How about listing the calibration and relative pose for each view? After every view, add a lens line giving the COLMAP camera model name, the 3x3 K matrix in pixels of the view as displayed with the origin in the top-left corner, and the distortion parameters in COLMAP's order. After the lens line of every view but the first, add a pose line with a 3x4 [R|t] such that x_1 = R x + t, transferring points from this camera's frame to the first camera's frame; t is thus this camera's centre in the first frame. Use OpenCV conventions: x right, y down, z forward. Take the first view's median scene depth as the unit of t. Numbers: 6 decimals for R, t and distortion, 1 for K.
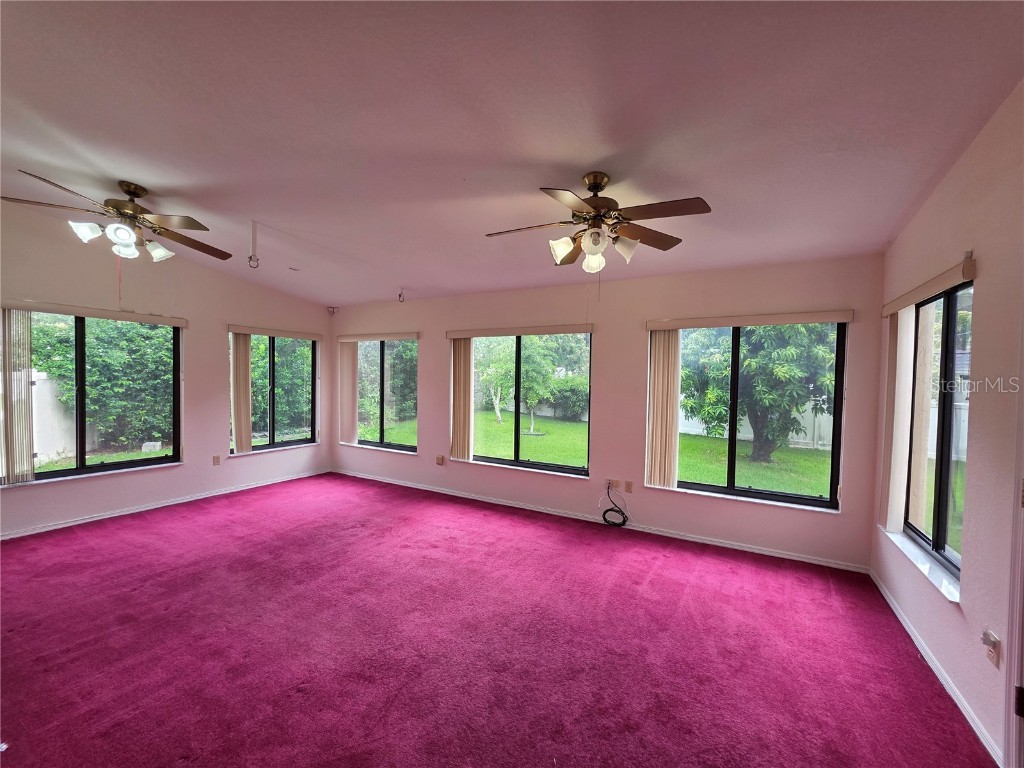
lens RADIAL K [[409.9, 0, 511.9], [0, 409.9, 389.2], [0, 0, 1]] dist [-0.000032, 0.000816]
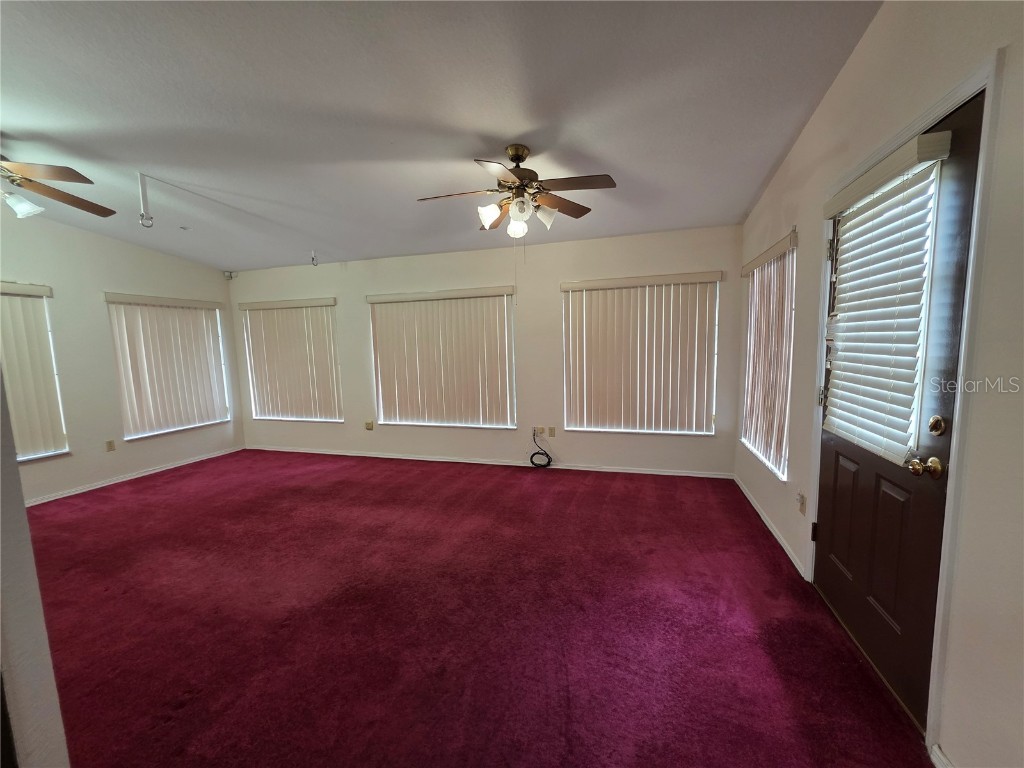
lens RADIAL K [[409.9, 0, 514.1], [0, 409.9, 385.9], [0, 0, 1]] dist [-0.000032, 0.000816]
pose [[0.974999, -0.065671, 0.212282, -0.078917], [0.049338, 0.995464, 0.081350, 0.026247], [-0.216661, -0.068842, 0.973816, -0.113084]]
